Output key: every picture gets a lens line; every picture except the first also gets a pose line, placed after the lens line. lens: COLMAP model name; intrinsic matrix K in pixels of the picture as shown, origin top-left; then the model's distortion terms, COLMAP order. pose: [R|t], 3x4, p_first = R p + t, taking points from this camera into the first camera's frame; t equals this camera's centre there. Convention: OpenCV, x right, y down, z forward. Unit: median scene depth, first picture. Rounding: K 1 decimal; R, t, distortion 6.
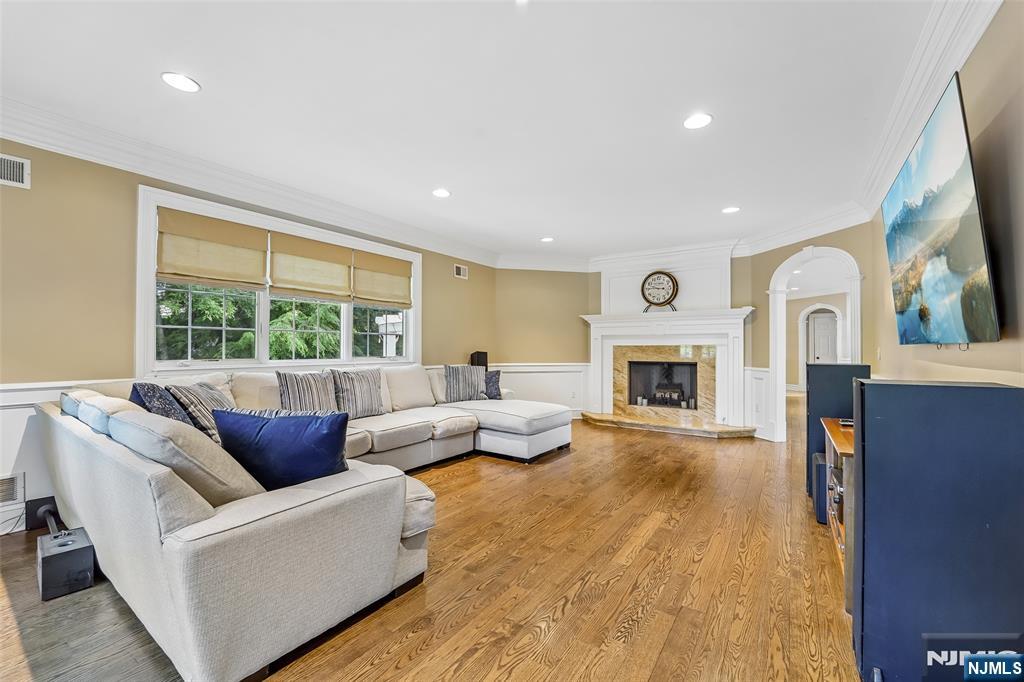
lens RADIAL K [[422.8, 0, 506.5], [0, 422.8, 338.2], [0, 0, 1]] dist [-0.026101, -0.000222]
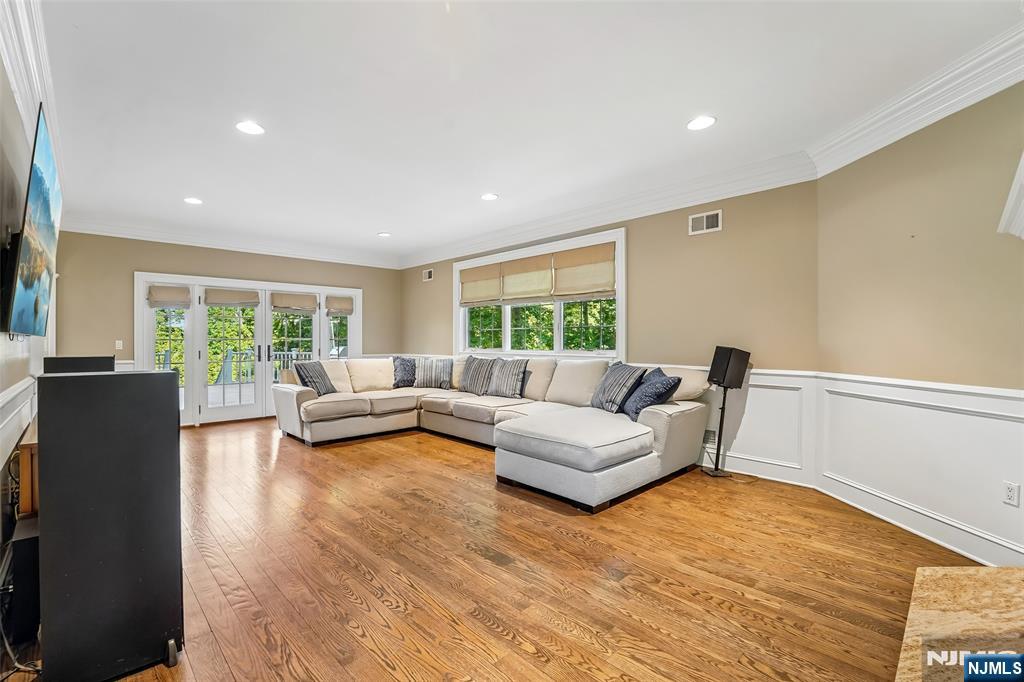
lens RADIAL K [[415.4, 0, 508.6], [0, 415.4, 342.5], [0, 0, 1]] dist [-0.022143, -0.000014]
pose [[-0.120954, -0.007408, -0.992630, 0.824288], [0.030495, 0.999472, -0.011174, 0.041371], [0.992190, -0.031621, -0.120664, 1.098117]]
